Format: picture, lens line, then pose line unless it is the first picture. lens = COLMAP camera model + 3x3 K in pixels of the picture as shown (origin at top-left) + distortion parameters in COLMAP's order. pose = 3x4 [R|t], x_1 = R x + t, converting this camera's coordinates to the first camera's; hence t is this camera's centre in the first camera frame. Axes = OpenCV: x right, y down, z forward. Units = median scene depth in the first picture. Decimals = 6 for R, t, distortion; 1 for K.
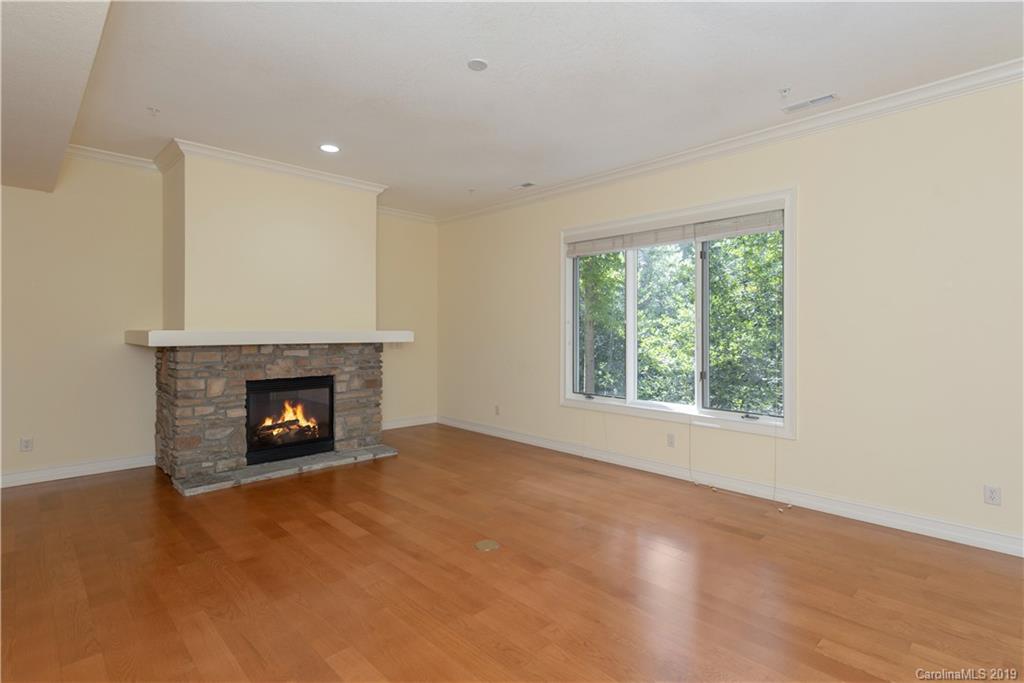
lens RADIAL K [[502.2, 0, 518.3], [0, 502.2, 320.2], [0, 0, 1]] dist [0.022630, -0.000645]
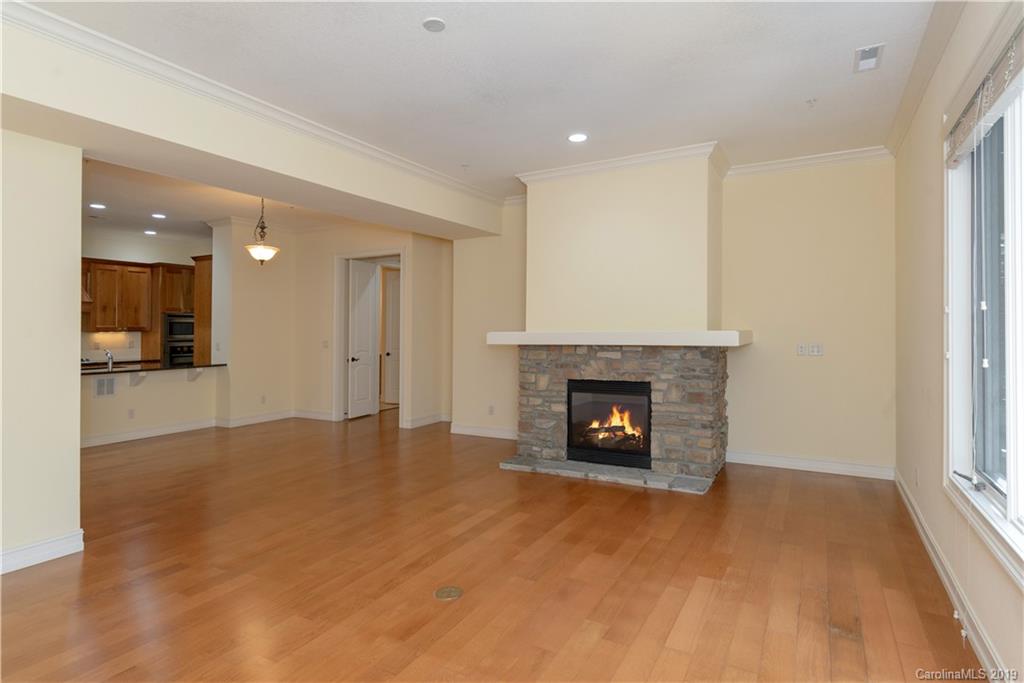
lens RADIAL K [[559.7, 0, 500.3], [0, 559.7, 311.4], [0, 0, 1]] dist [-0.000463, 0.001303]
pose [[0.273013, -0.039921, -0.961182, 0.520850], [0.026806, 0.999066, -0.033880, 0.013454], [0.961637, -0.016516, 0.273828, 0.512758]]
